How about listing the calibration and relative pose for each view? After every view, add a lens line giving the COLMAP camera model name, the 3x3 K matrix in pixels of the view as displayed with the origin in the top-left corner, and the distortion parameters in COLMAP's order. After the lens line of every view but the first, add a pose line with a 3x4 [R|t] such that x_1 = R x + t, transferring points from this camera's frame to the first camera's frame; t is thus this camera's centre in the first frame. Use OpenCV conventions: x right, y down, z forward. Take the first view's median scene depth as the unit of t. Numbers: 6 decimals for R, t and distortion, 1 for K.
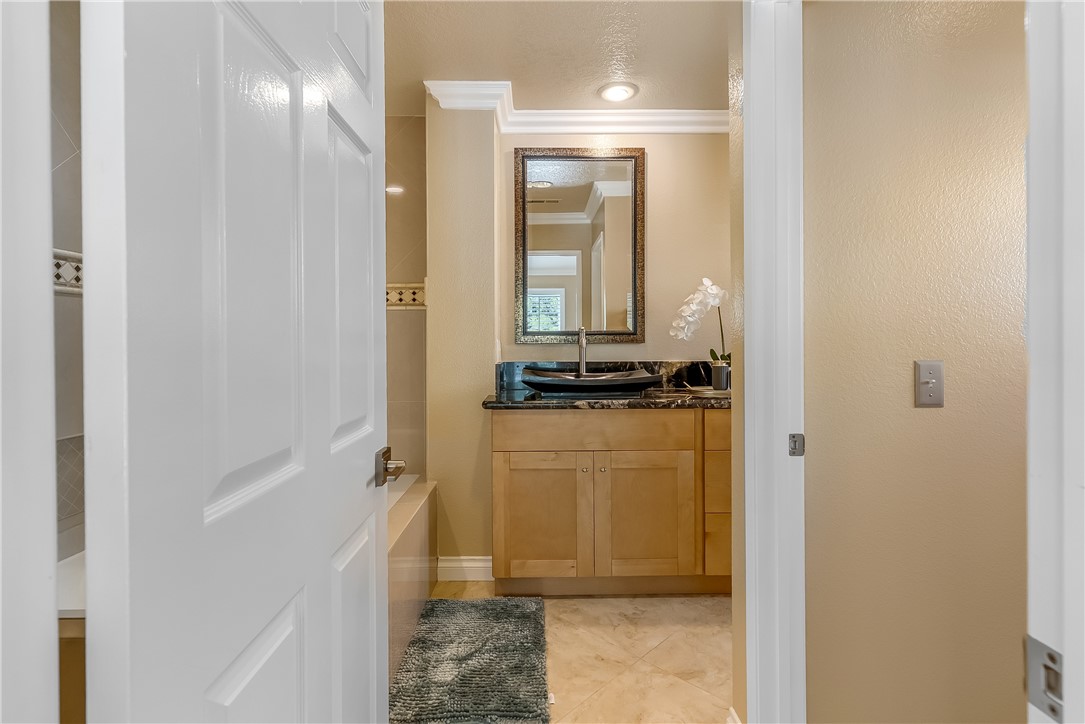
lens RADIAL K [[529.6, 0, 539.8], [0, 529.6, 344.2], [0, 0, 1]] dist [-0.005268, 0.001897]
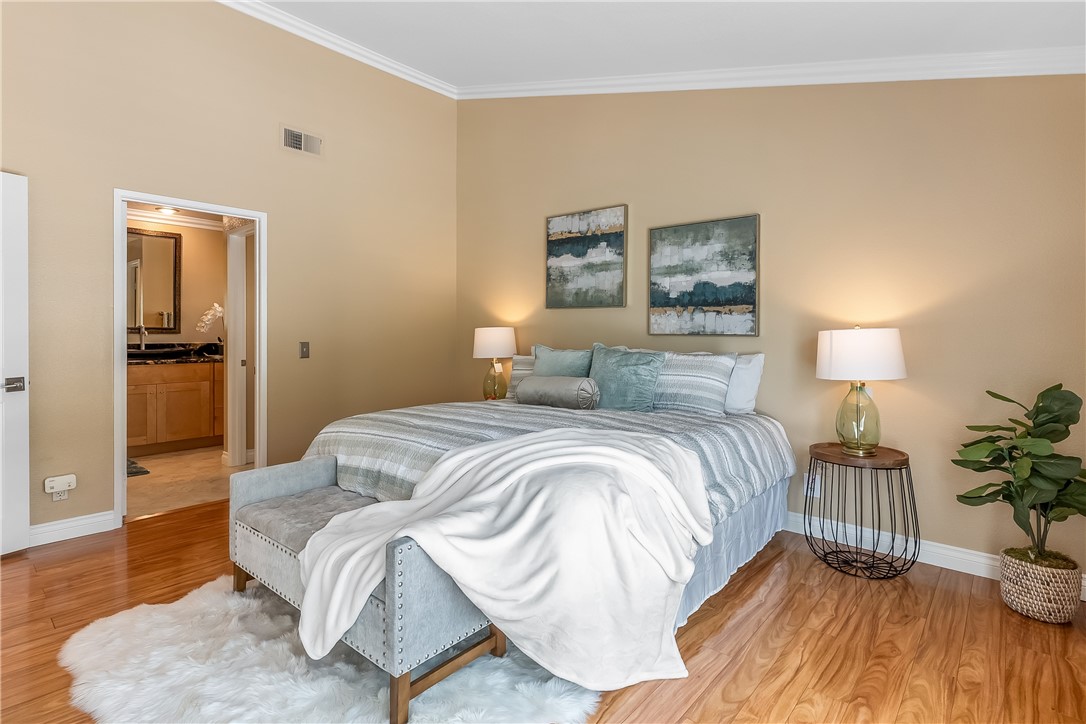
lens RADIAL K [[530.1, 0, 541.2], [0, 530.1, 337.8], [0, 0, 1]] dist [-0.005268, 0.001897]
pose [[0.657822, 0.002529, 0.753169, -0.400867], [-0.005702, 0.999982, 0.001623, 0.002259], [-0.753152, -0.005363, 0.657825, -1.301495]]
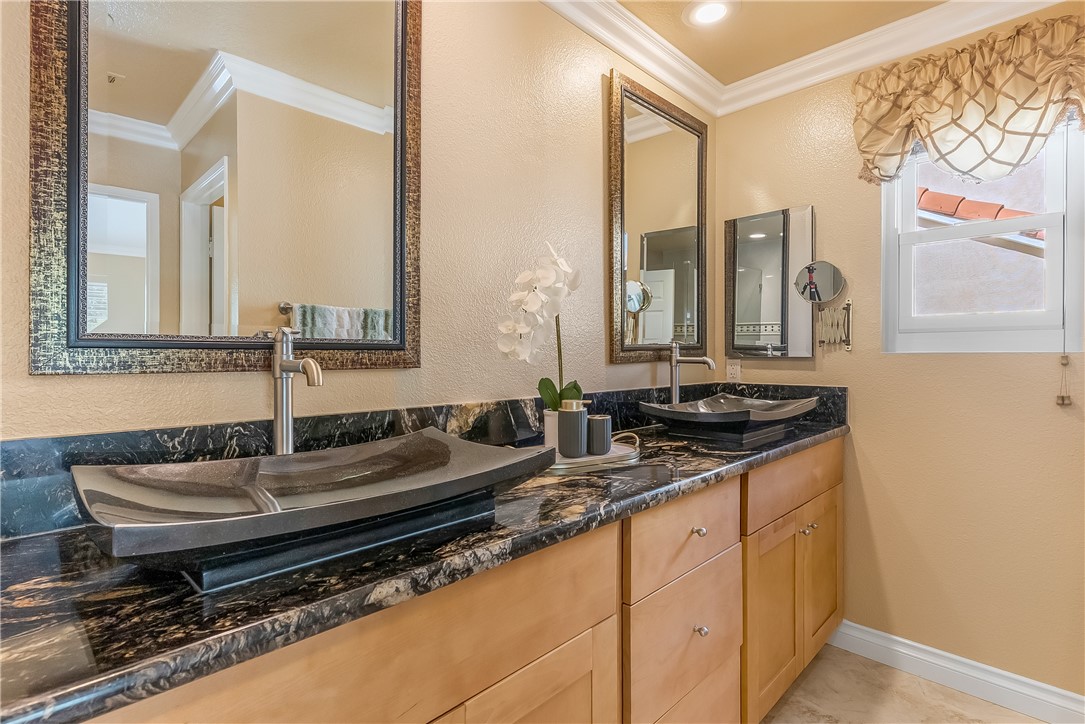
lens RADIAL K [[529.6, 0, 546.4], [0, 529.6, 357.2], [0, 0, 1]] dist [-0.005268, 0.001897]
pose [[0.703084, 0.000110, 0.711107, -0.053403], [0.002902, 0.999991, -0.003024, -0.009842], [-0.711101, 0.004189, 0.703077, 0.600792]]
